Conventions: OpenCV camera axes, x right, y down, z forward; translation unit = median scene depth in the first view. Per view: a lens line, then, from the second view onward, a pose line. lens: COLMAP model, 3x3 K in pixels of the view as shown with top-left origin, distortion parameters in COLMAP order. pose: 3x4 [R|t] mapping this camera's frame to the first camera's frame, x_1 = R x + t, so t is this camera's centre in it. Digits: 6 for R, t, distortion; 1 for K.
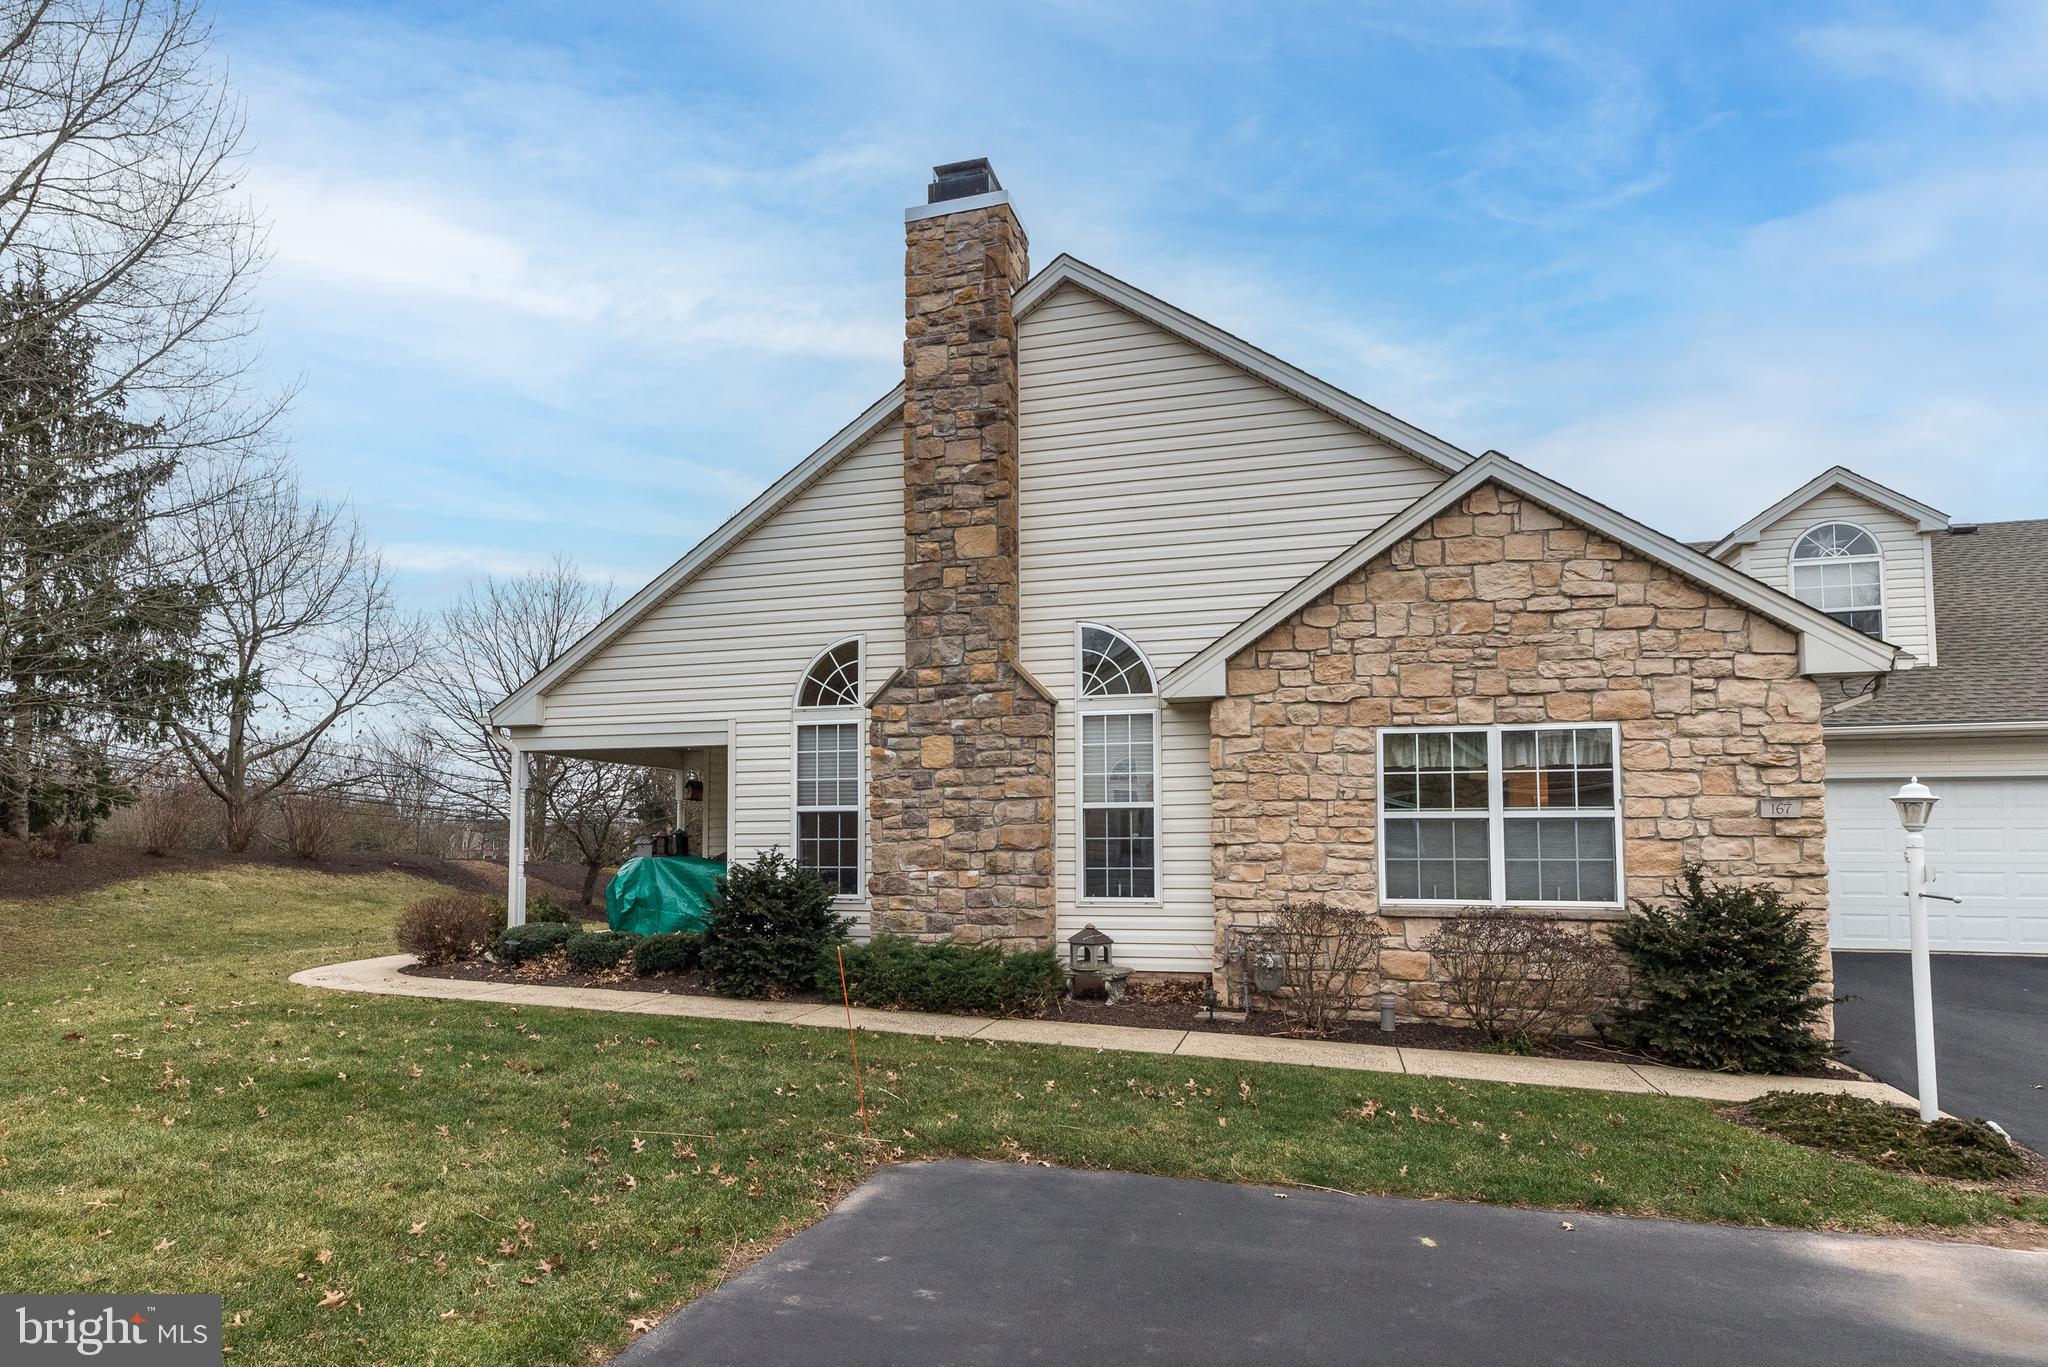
lens RADIAL K [[1079.7, 0, 1023.3], [0, 1079.7, 783.4], [0, 0, 1]] dist [-0.003207, 0.001623]
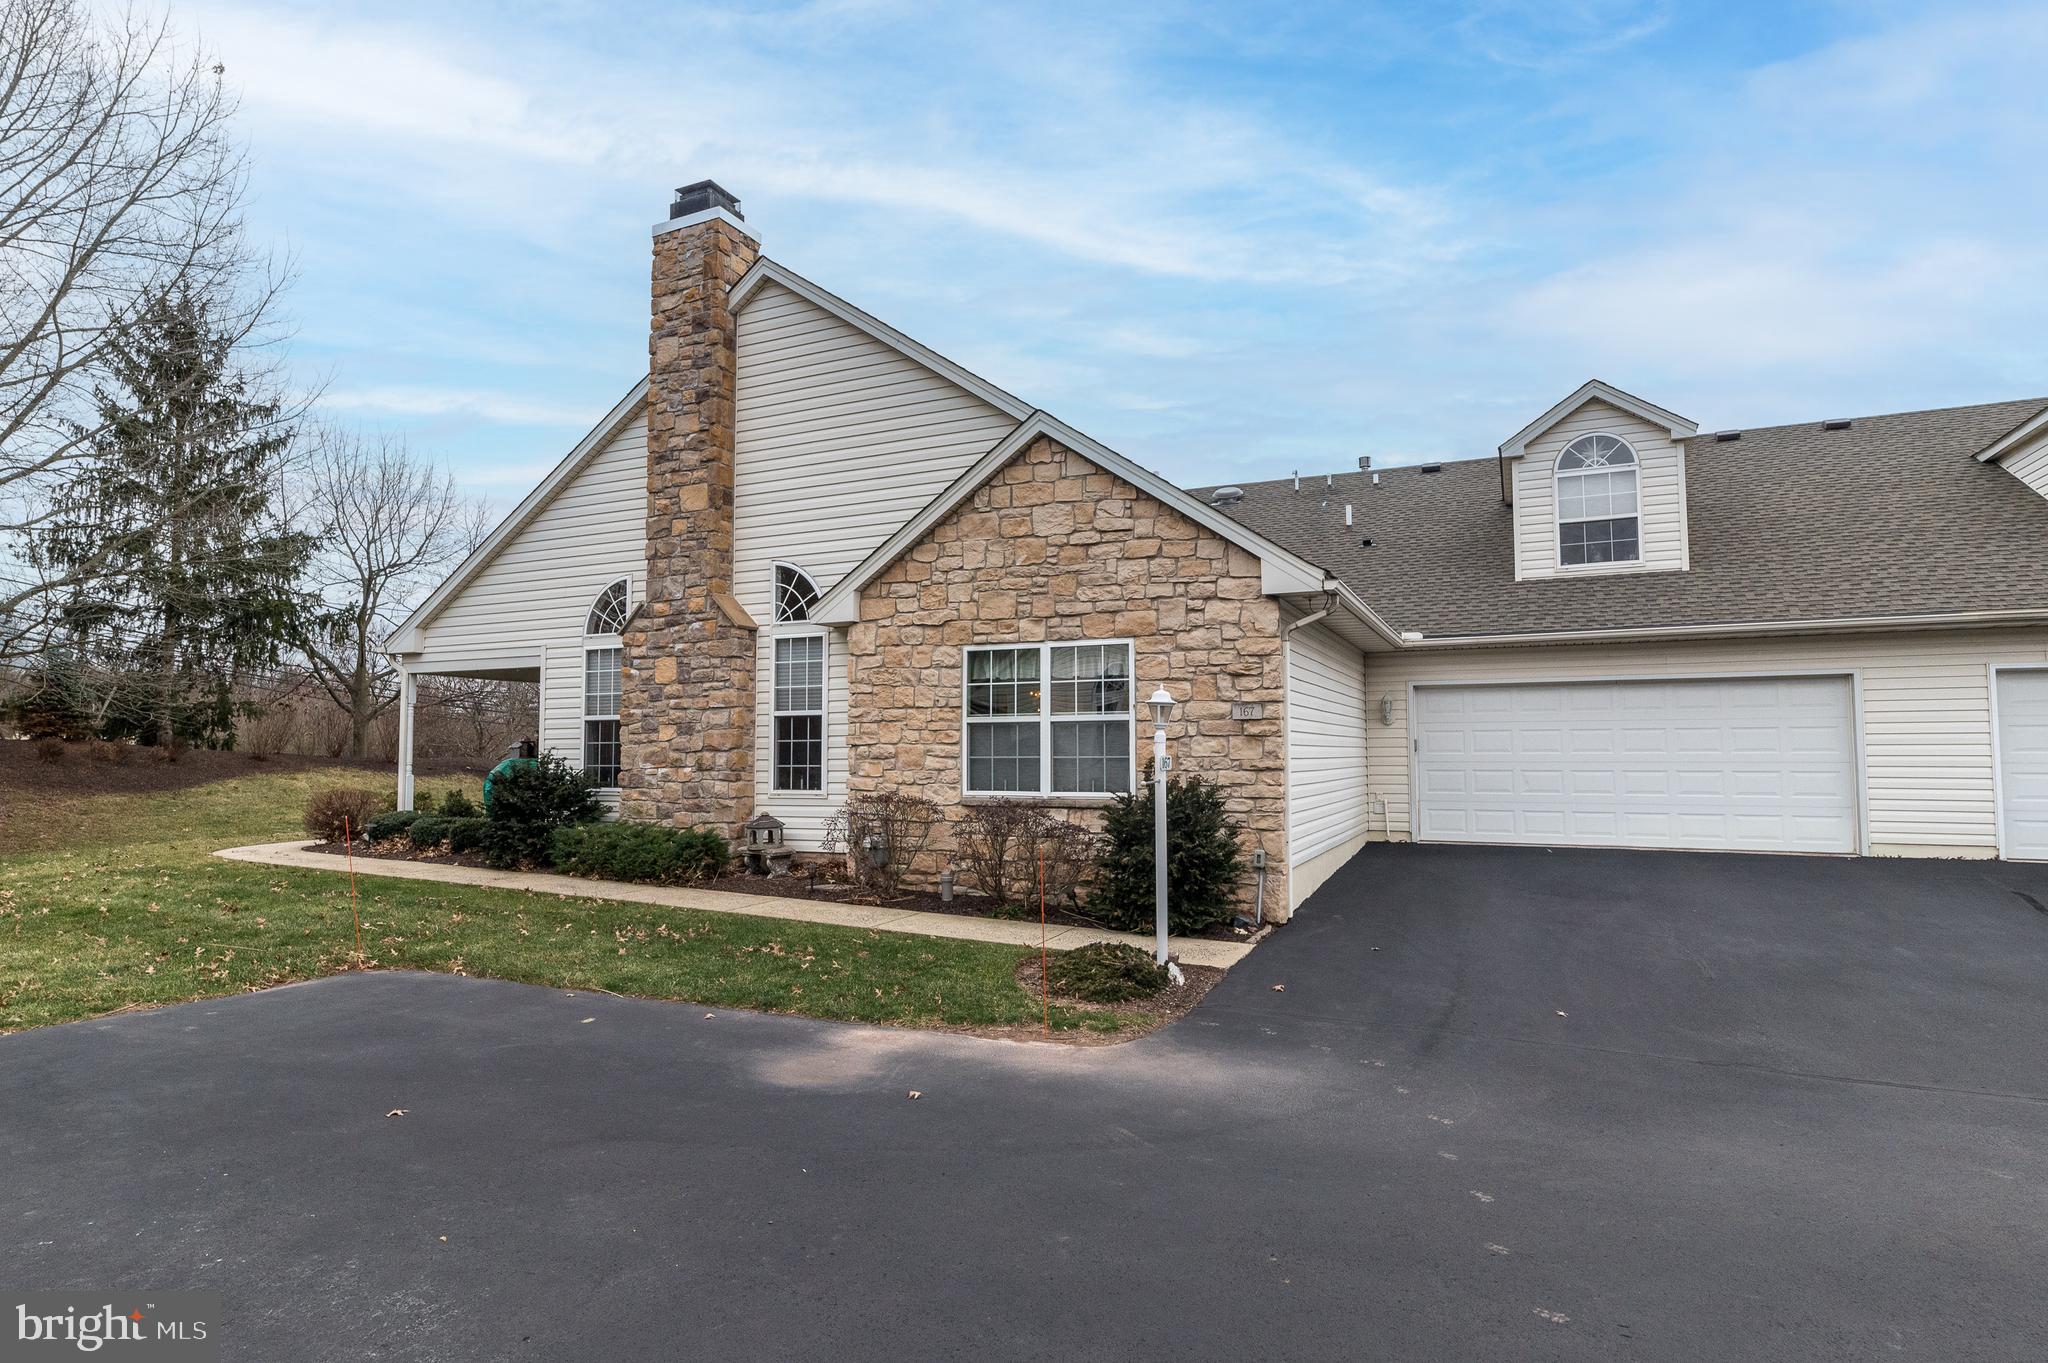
lens RADIAL K [[1071.3, 0, 1024.0], [0, 1071.3, 681.5], [0, 0, 1]] dist [0.000595, -0.000334]
pose [[0.987653, -0.012529, -0.156158, 0.522063], [0.010934, 0.999879, -0.011070, 0.001021], [0.156277, 0.009226, 0.987670, -0.135659]]
